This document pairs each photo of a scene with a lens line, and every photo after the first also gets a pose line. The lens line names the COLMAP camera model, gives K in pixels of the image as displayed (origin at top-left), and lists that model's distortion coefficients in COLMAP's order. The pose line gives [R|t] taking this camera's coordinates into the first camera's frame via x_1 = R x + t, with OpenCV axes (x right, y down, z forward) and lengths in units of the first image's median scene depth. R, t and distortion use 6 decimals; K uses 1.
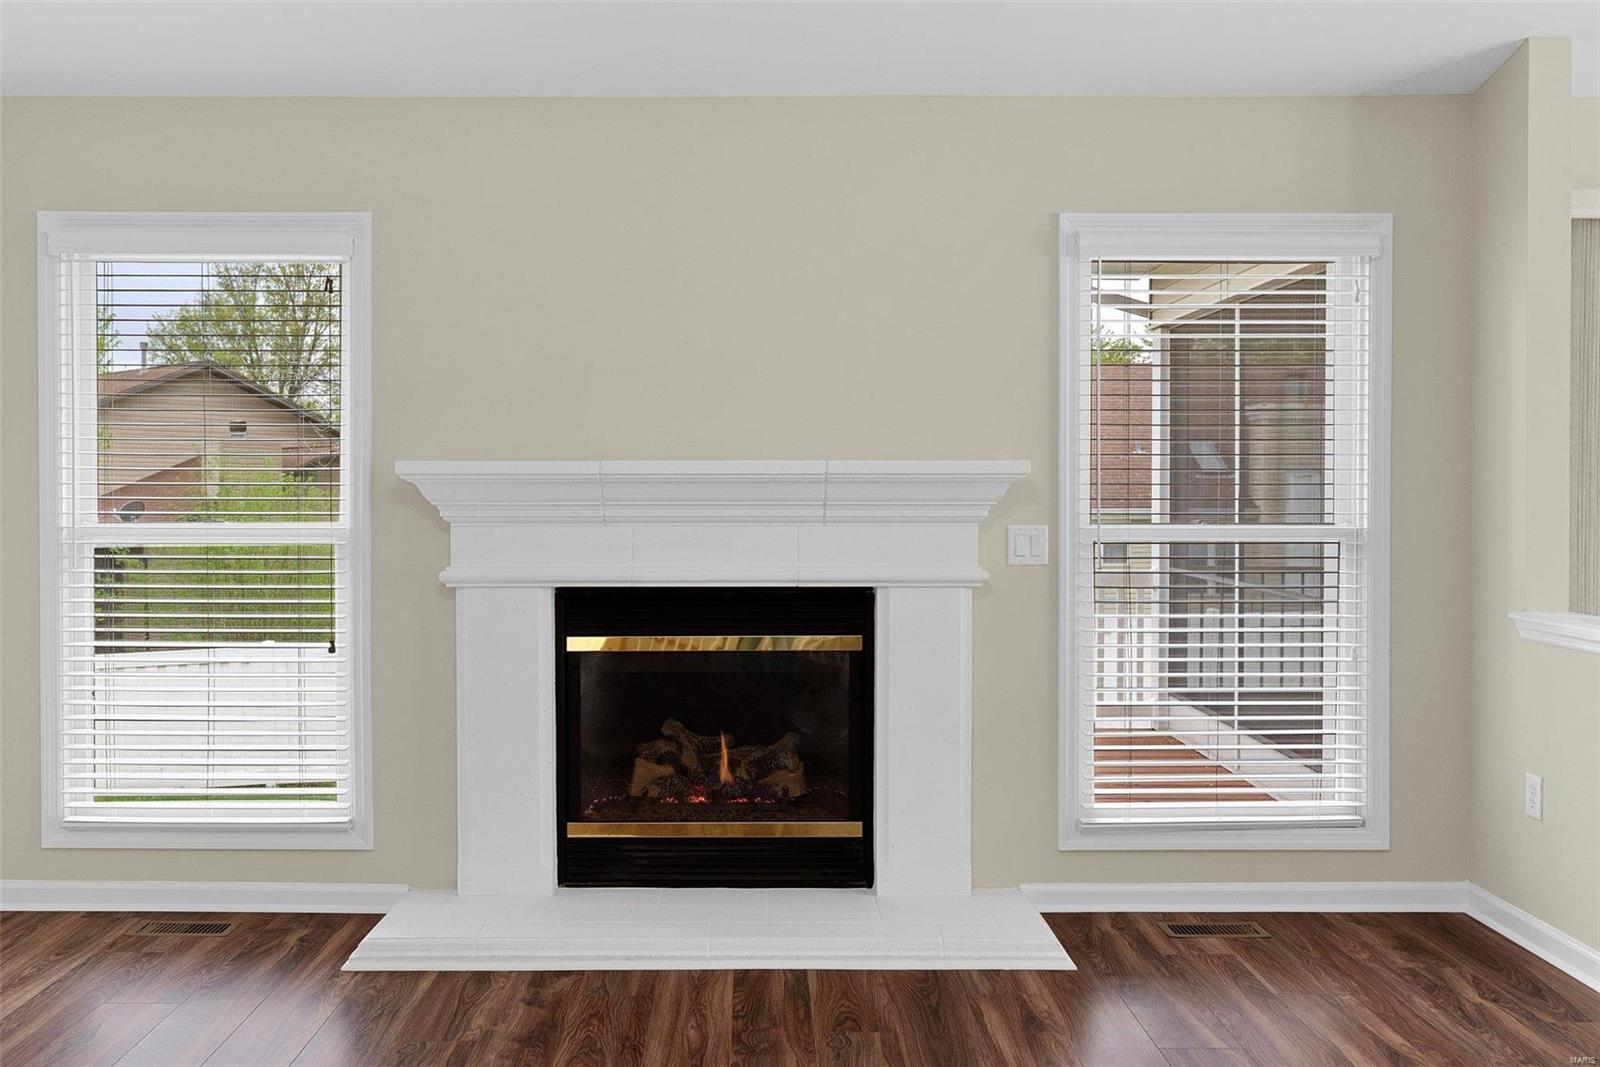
lens RADIAL K [[1390.5, 0, 776.9], [0, 1390.5, 526.4], [0, 0, 1]] dist [-0.004260, 0.006373]
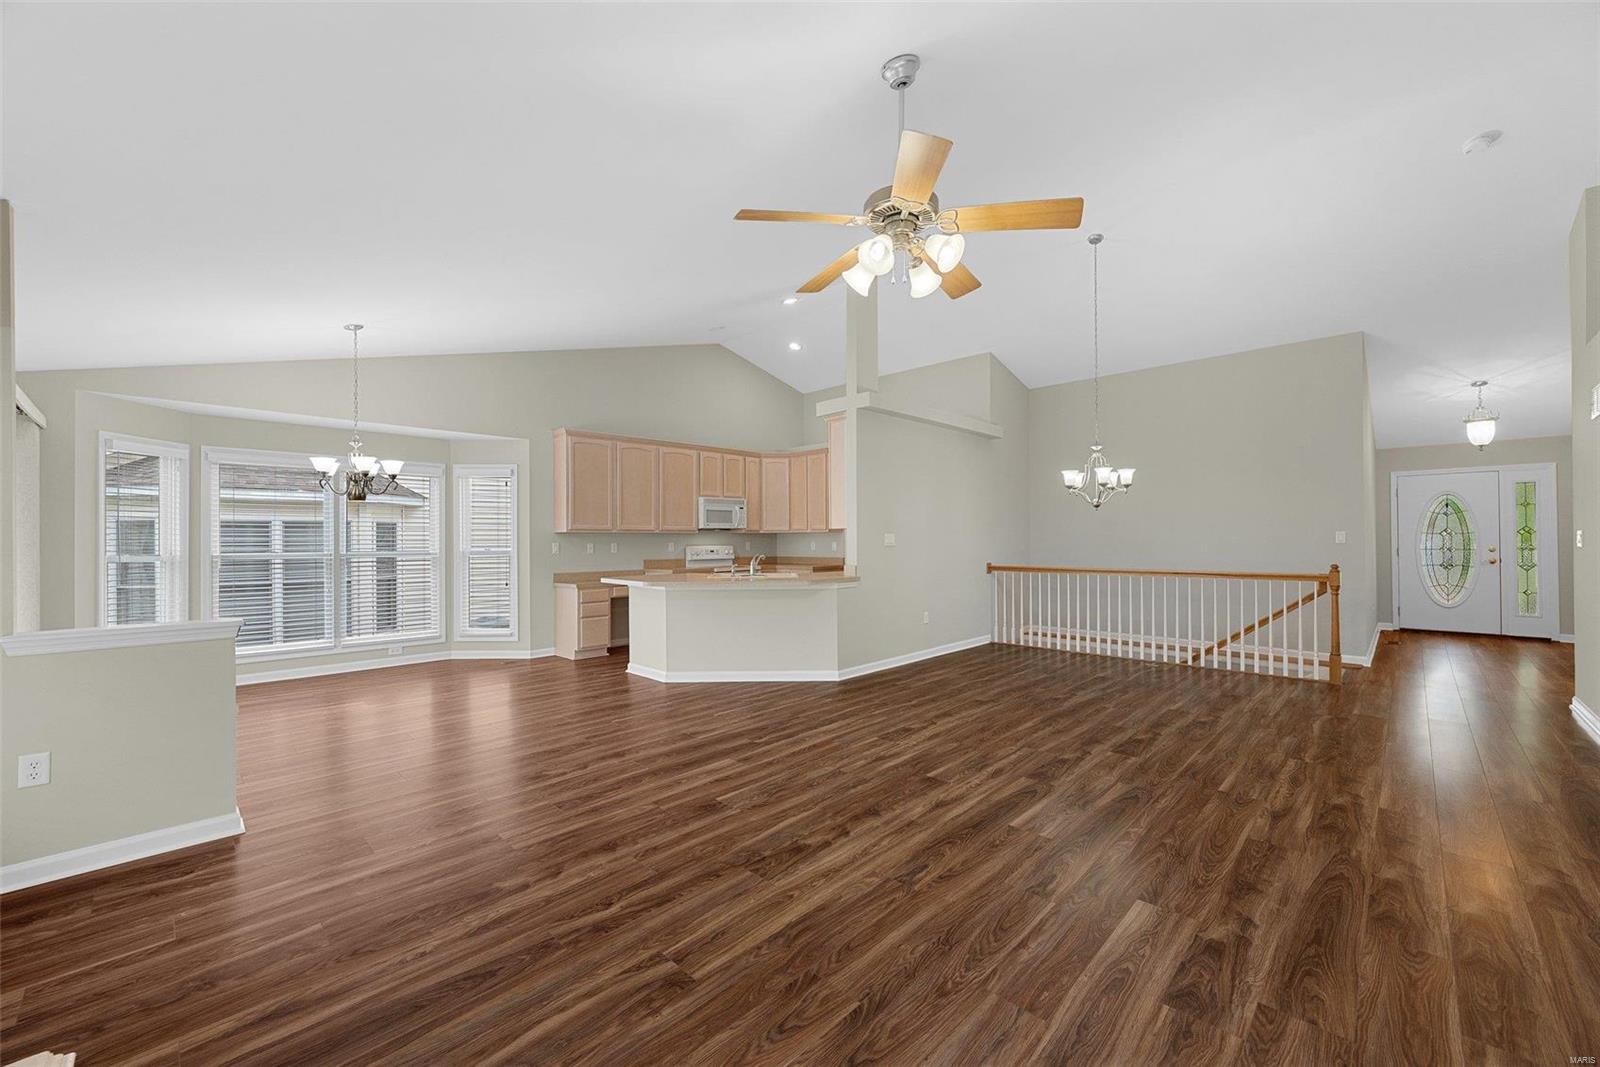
lens RADIAL K [[630.8, 0, 785.5], [0, 630.8, 523.3], [0, 0, 1]] dist [-0.001547, 0.000474]
pose [[-0.697279, 0.021348, 0.716482, -0.382475], [0.019409, 0.999752, -0.010899, -0.022890], [-0.716537, 0.006306, -0.697520, 0.843824]]
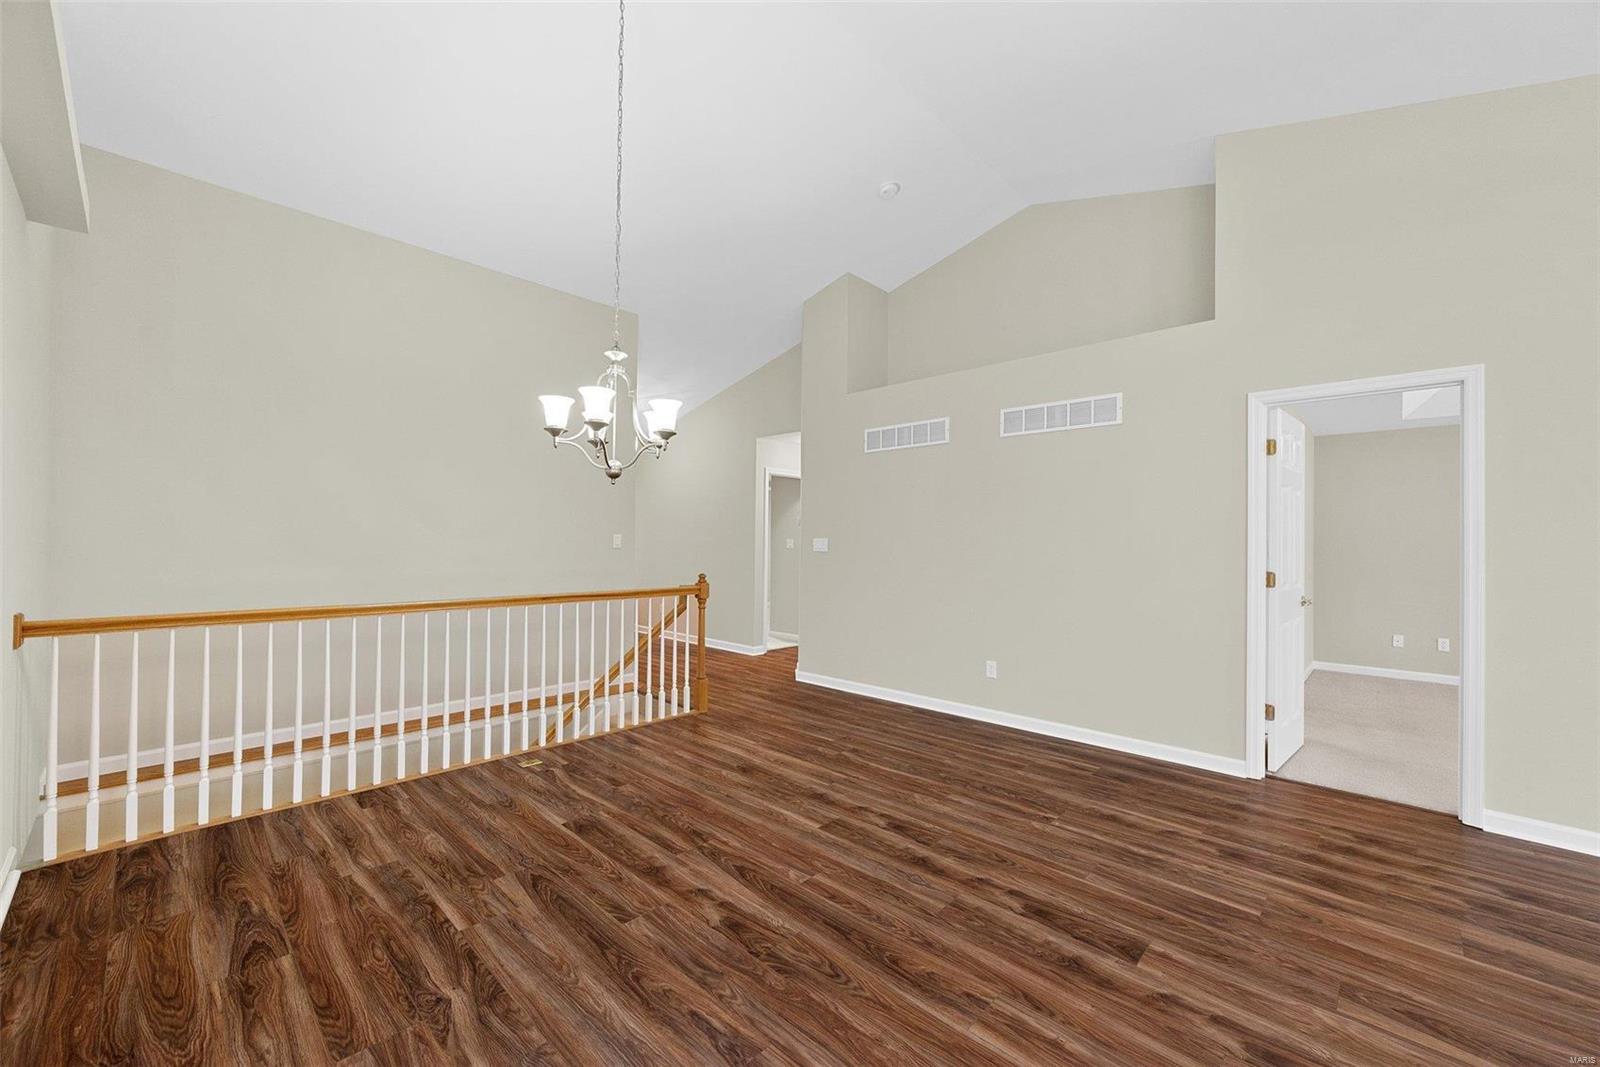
lens RADIAL K [[630.8, 0, 796.2], [0, 630.8, 535.2], [0, 0, 1]] dist [-0.001547, 0.000474]
pose [[-0.695345, -0.016711, -0.718482, 0.436004], [-0.026942, 0.999633, 0.002823, -0.006681], [0.718171, 0.021320, -0.695540, 0.041068]]
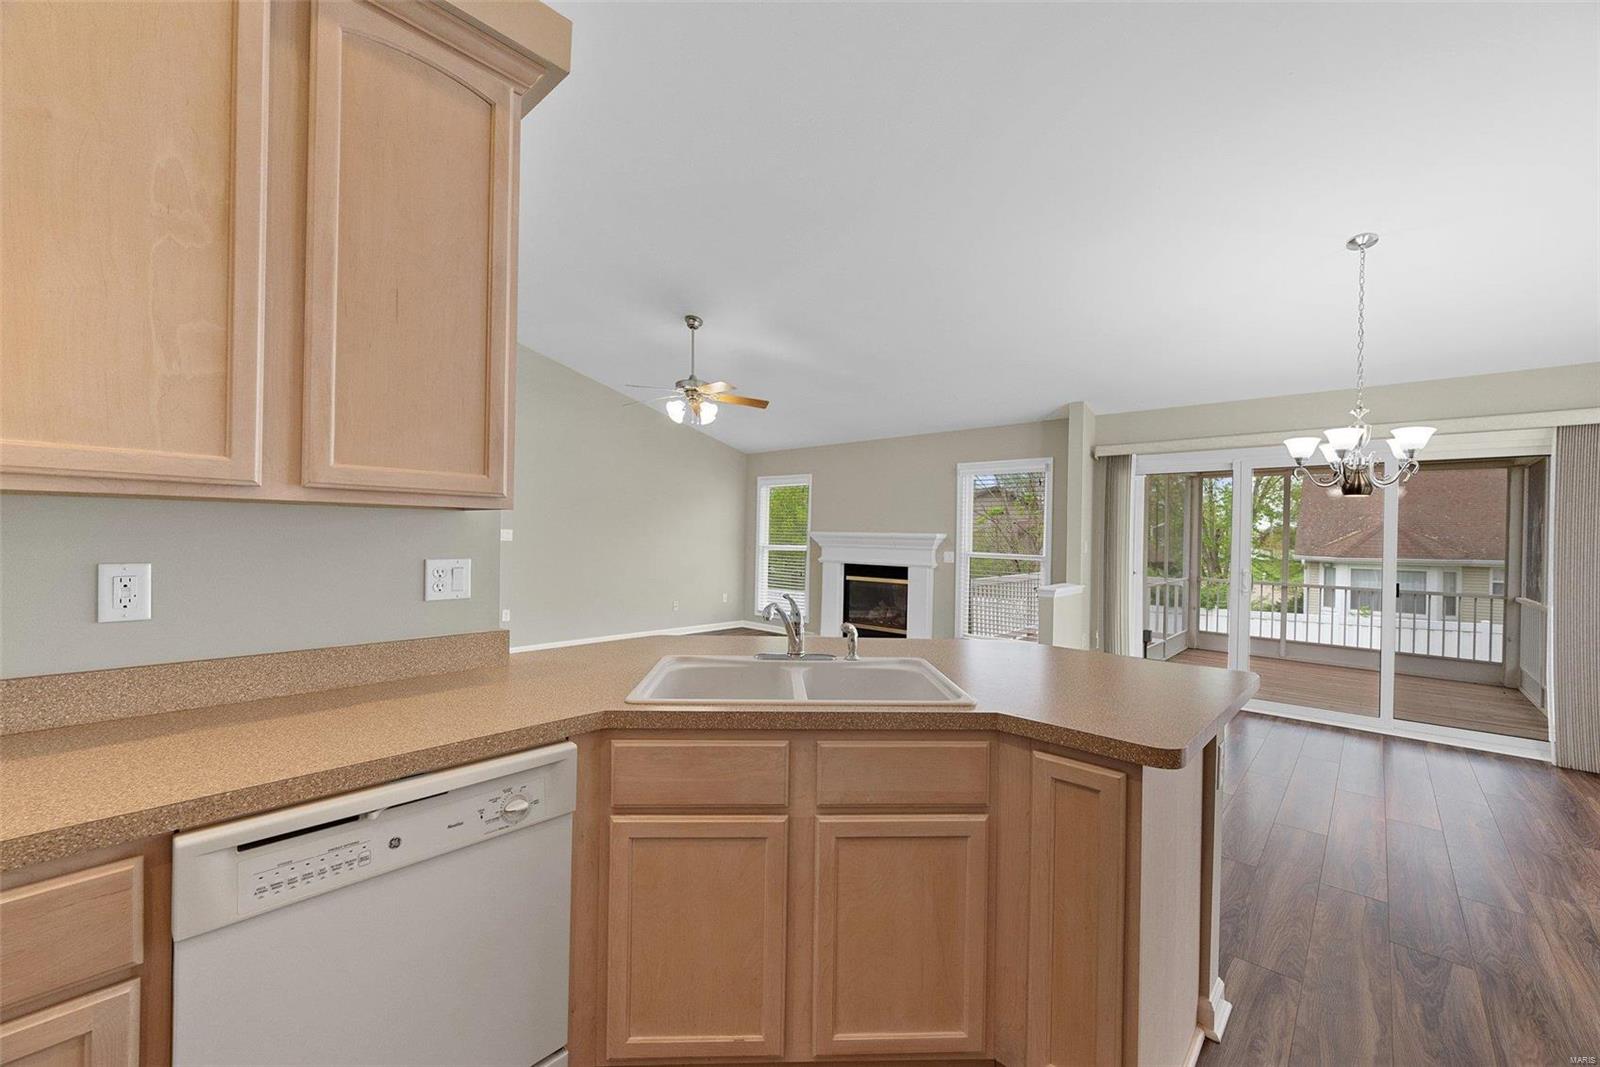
lens RADIAL K [[630.8, 0, 801.3], [0, 630.8, 534.3], [0, 0, 1]] dist [-0.001547, 0.000474]
pose [[0.736251, 0.012868, -0.676586, 0.994081], [-0.031554, 0.999385, -0.015329, -0.009340], [0.675972, 0.032635, 0.736204, -0.437022]]
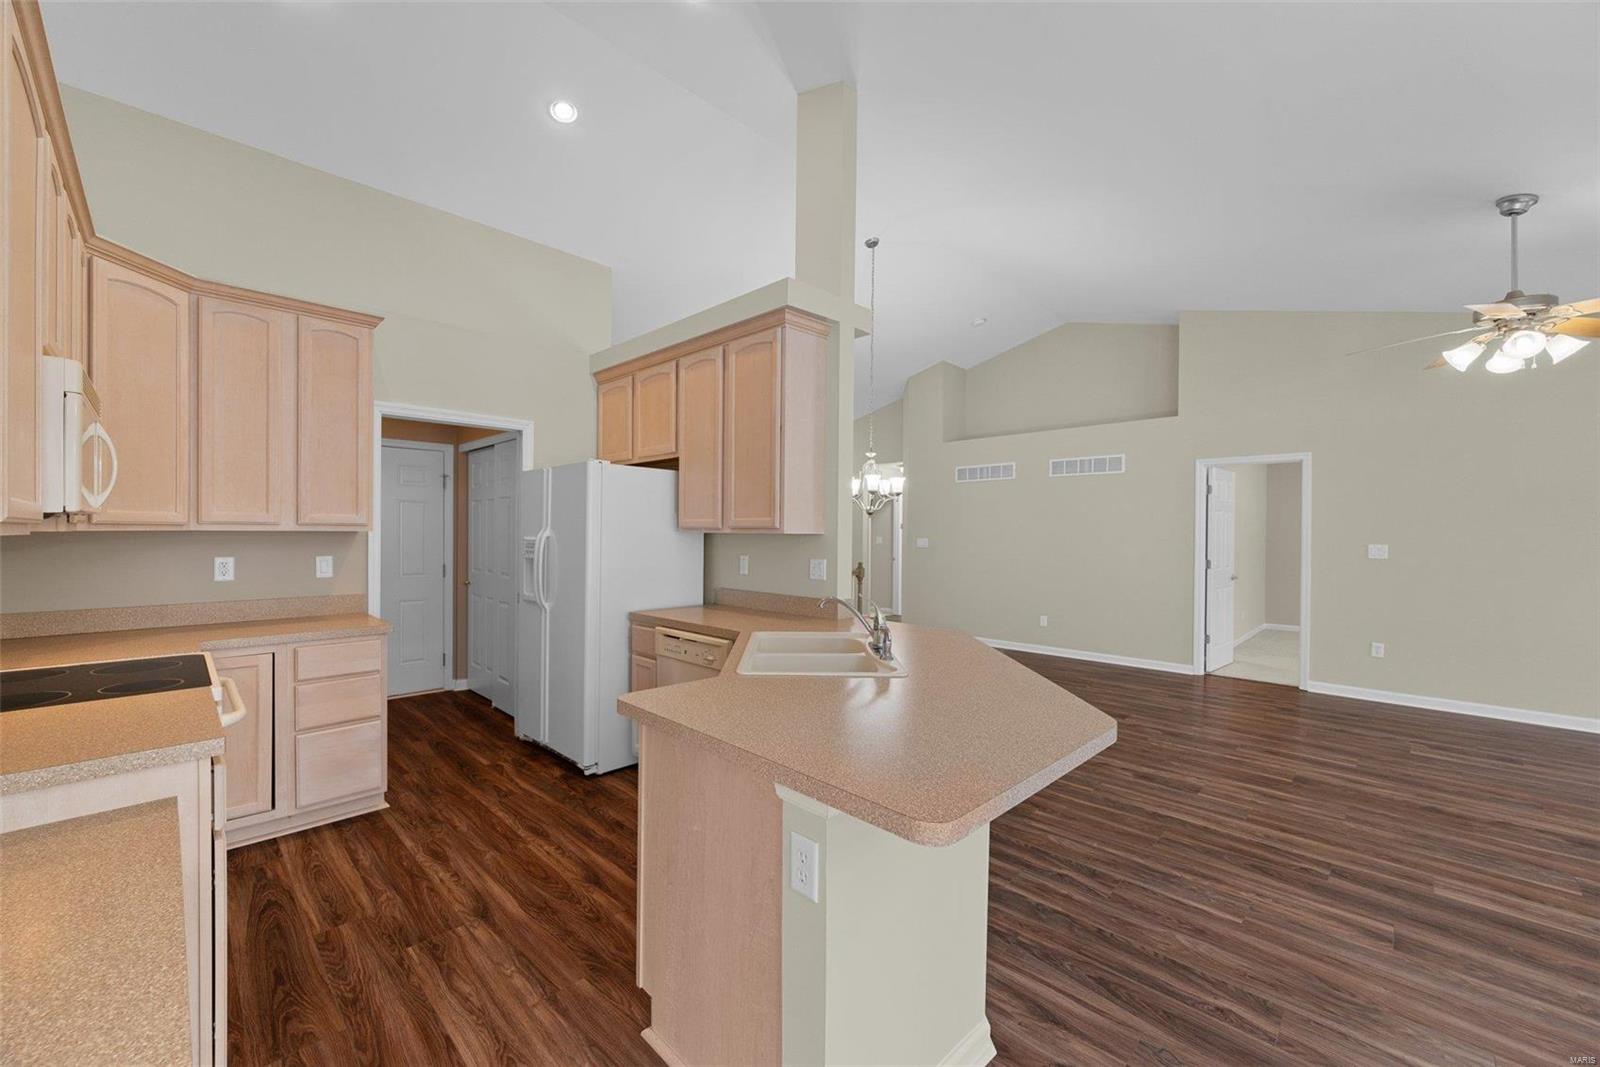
lens RADIAL K [[630.8, 0, 797.4], [0, 630.8, 535.1], [0, 0, 1]] dist [-0.001547, 0.000474]
pose [[-0.707097, -0.002679, -0.707111, 1.137968], [-0.022590, 0.999568, 0.018803, -0.038293], [0.706755, 0.029270, -0.706852, 0.278356]]
